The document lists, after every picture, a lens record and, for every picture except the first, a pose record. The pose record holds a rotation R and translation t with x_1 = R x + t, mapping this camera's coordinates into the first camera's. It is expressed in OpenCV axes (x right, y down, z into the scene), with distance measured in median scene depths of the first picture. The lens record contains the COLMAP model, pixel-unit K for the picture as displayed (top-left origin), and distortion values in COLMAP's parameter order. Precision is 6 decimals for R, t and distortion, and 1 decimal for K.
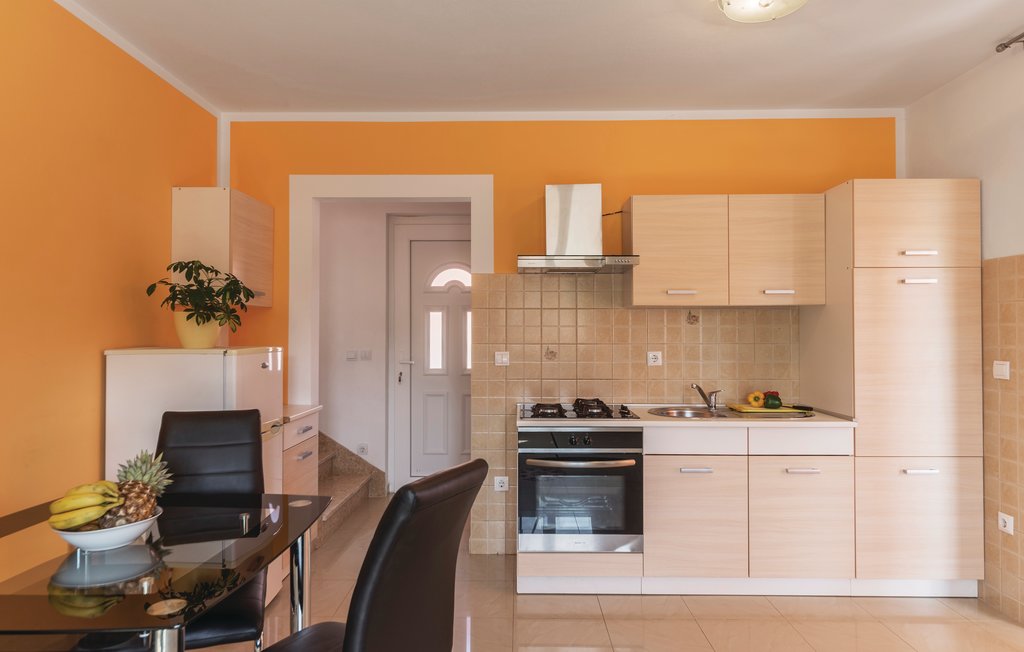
lens RADIAL K [[604.6, 0, 513.3], [0, 604.6, 322.4], [0, 0, 1]] dist [0.006668, -0.000497]
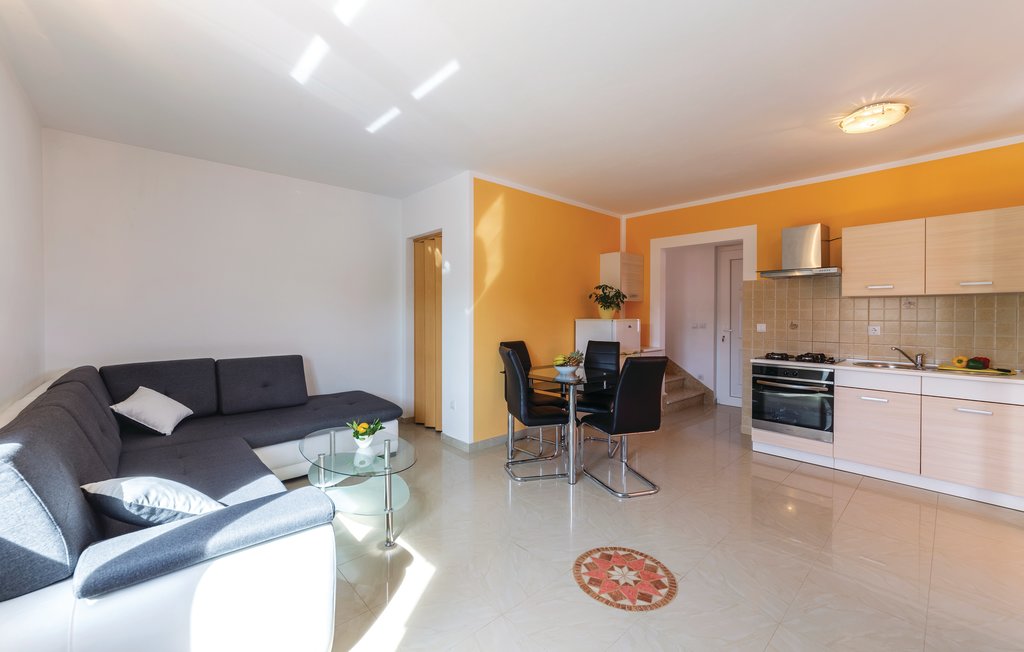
lens RADIAL K [[418.4, 0, 503.5], [0, 418.4, 315.3], [0, 0, 1]] dist [-0.002030, -0.000298]
pose [[0.669273, 0.005600, -0.742995, 0.458142], [0.009299, 0.999830, 0.015912, -0.004058], [0.742958, -0.017558, 0.669107, -0.455188]]
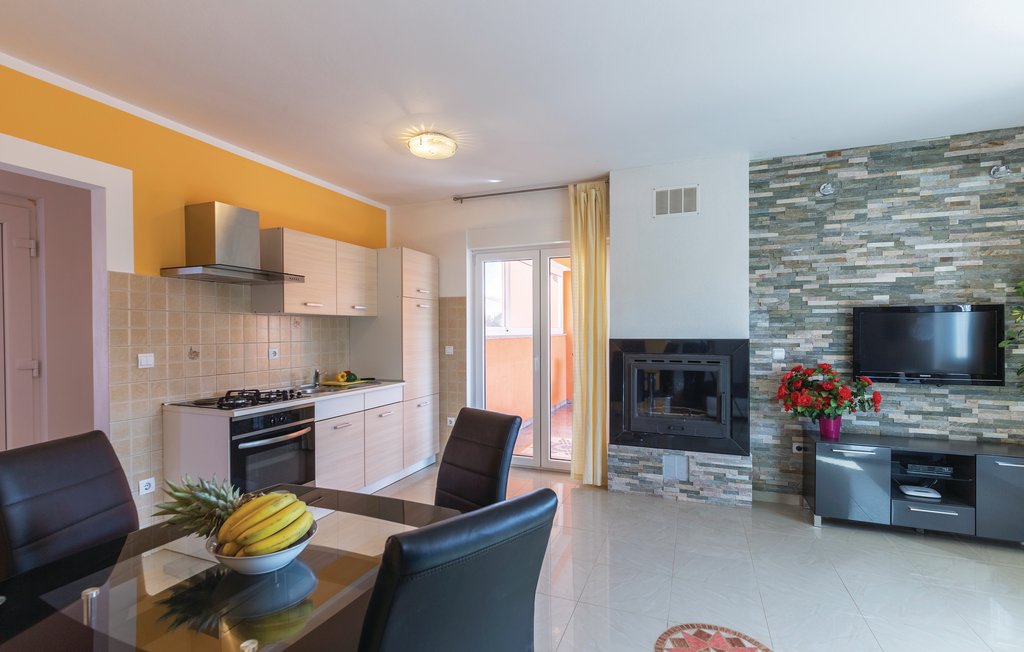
lens RADIAL K [[471.7, 0, 509.1], [0, 471.7, 333.9], [0, 0, 1]] dist [-0.001288, -0.000183]
pose [[0.362372, -0.005426, 0.932018, -0.616614], [-0.009949, 0.999904, 0.009689, 0.003154], [-0.931981, -0.012784, 0.362283, 0.198307]]
